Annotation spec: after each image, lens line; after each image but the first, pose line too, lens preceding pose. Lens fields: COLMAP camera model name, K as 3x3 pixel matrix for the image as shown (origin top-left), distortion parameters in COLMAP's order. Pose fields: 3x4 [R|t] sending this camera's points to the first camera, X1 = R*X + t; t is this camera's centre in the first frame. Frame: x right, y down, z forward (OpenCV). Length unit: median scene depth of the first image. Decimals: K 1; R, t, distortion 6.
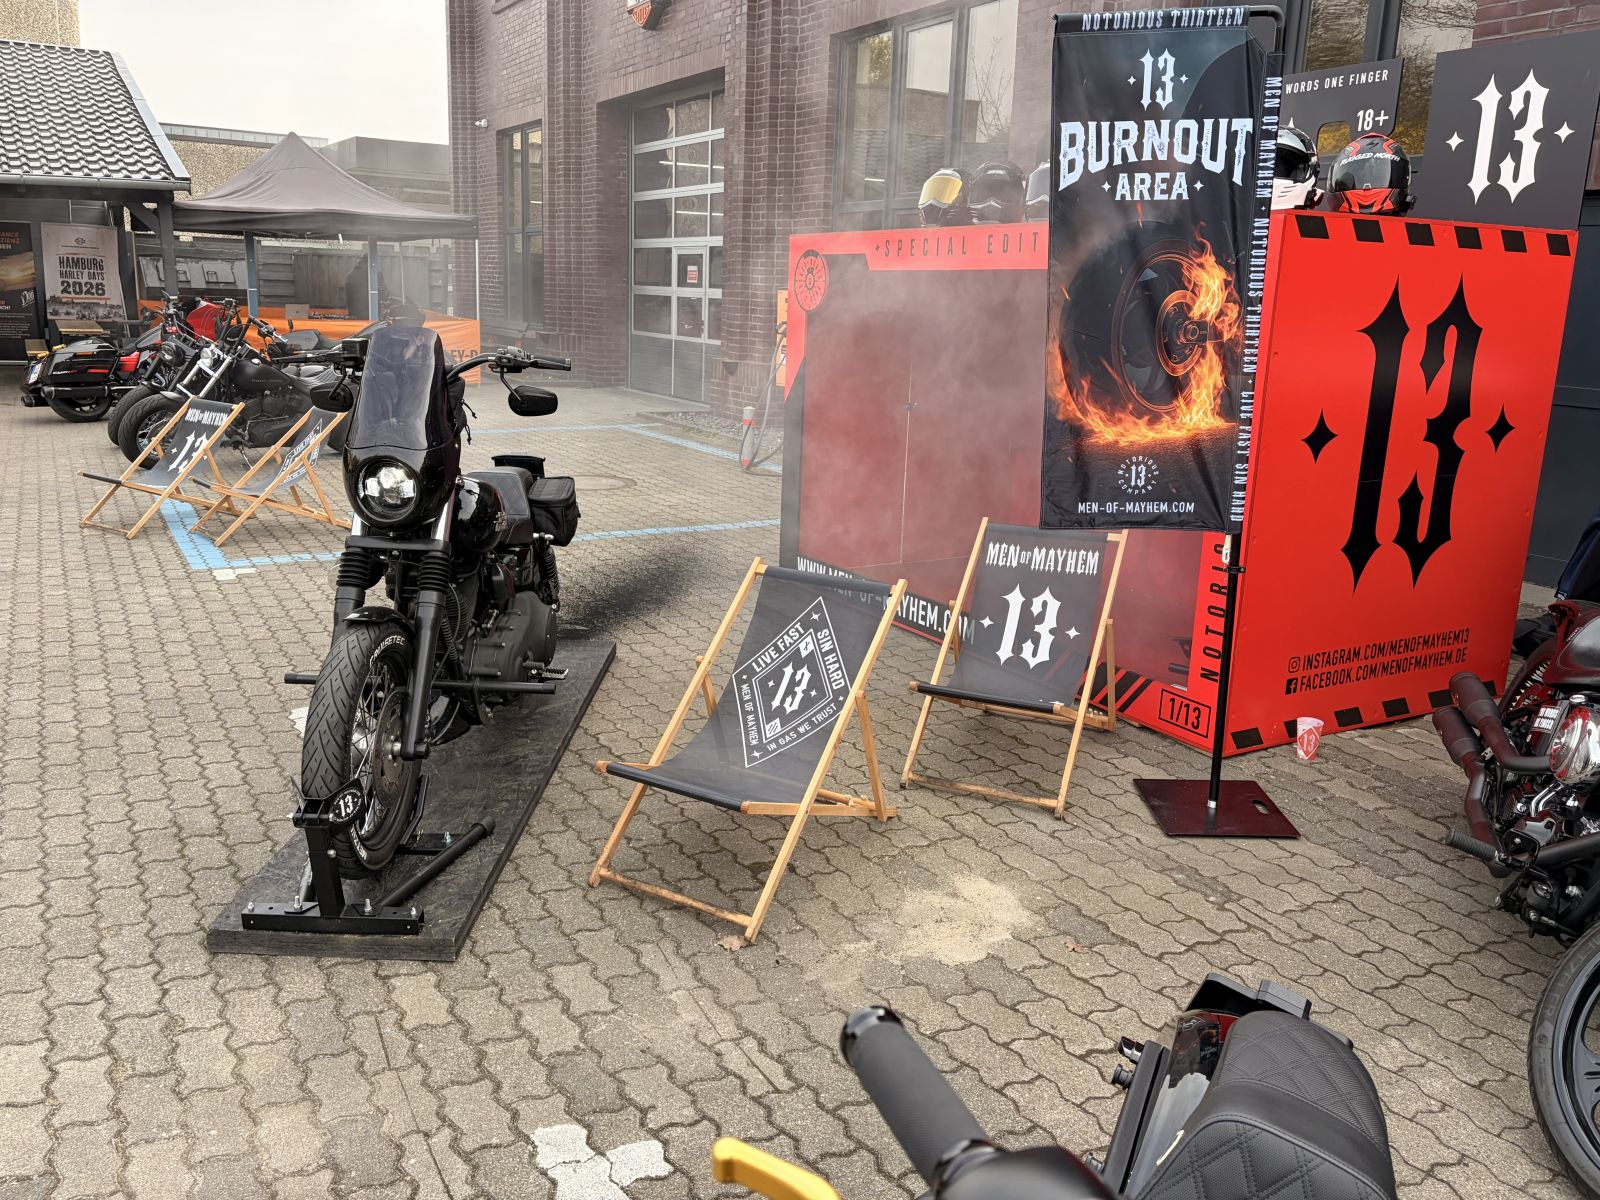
lens RADIAL K [[1215.7, 0, 794.3], [0, 1215.7, 573.8], [0, 0, 1]] dist [0.065802, -0.078543]
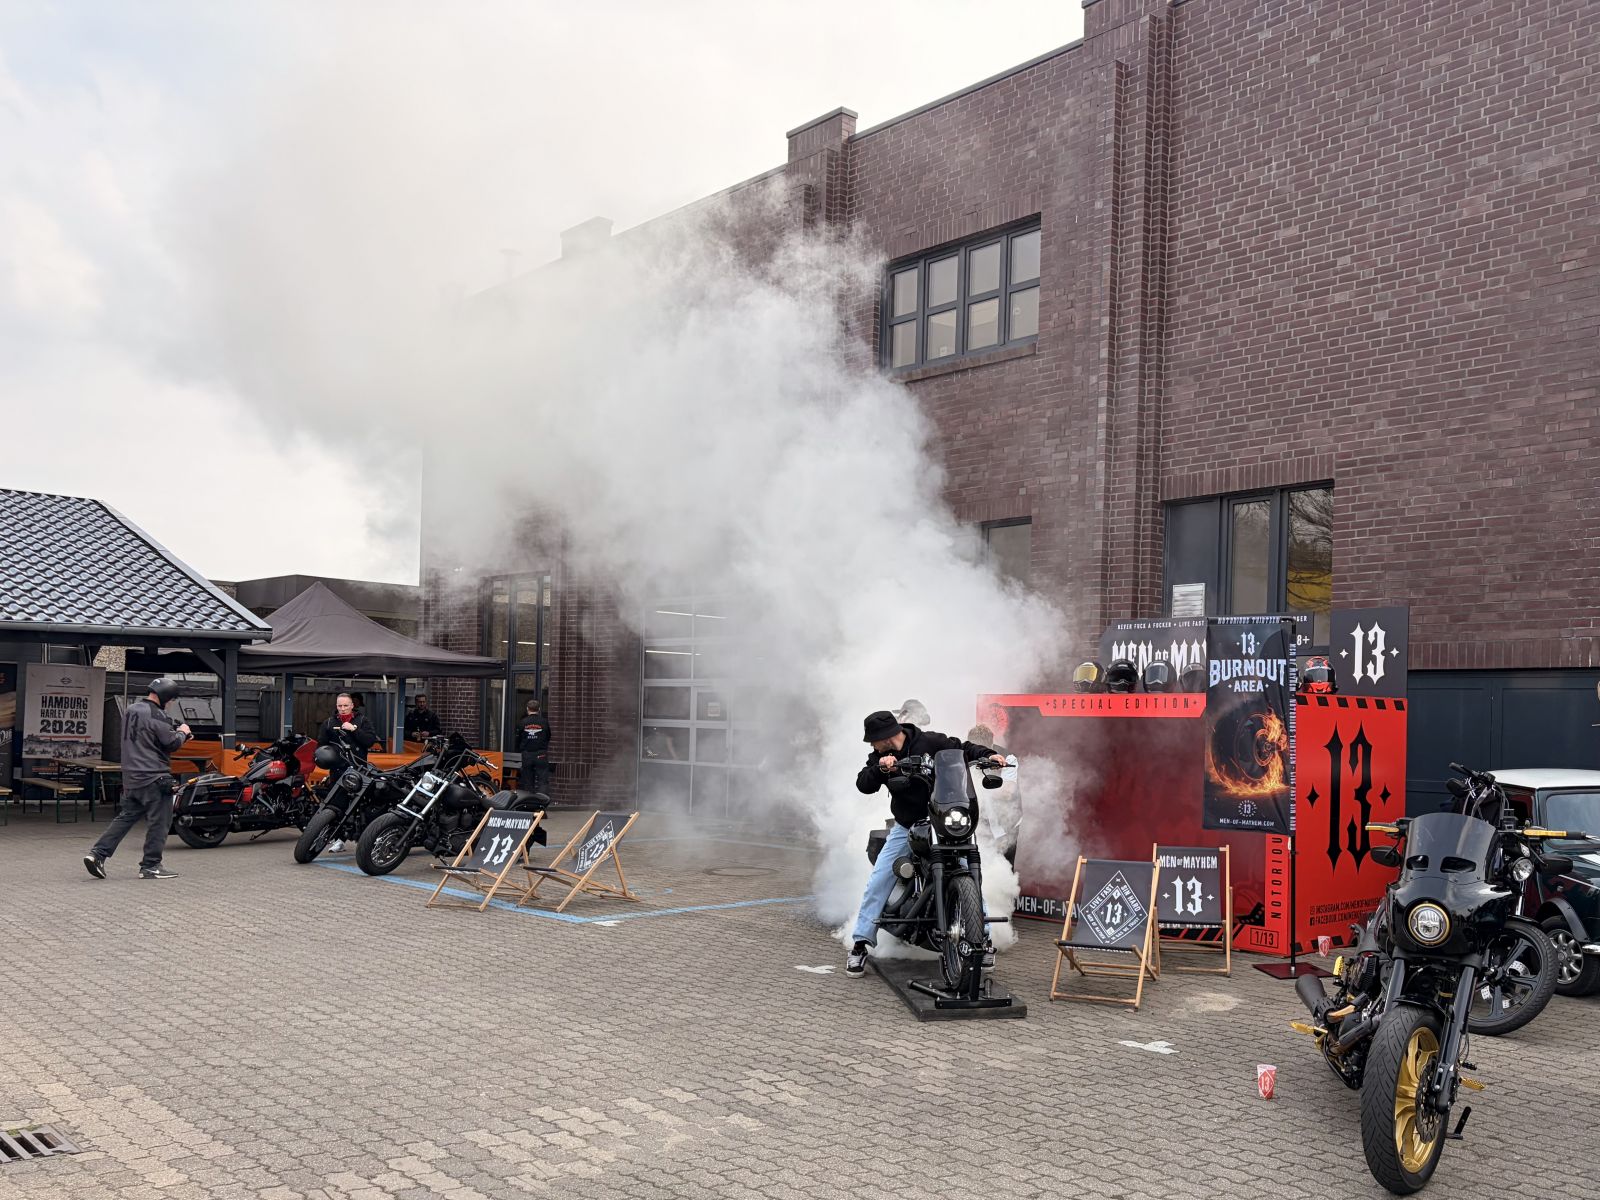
lens RADIAL K [[1407.9, 0, 962.5], [0, 1407.9, 727.2], [0, 0, 1]] dist [0.102547, -0.165331]
pose [[0.963450, -0.007128, 0.267795, -0.757860], [0.065420, 0.975641, -0.209392, 0.229320], [-0.259779, 0.219258, 0.940447, -1.089703]]
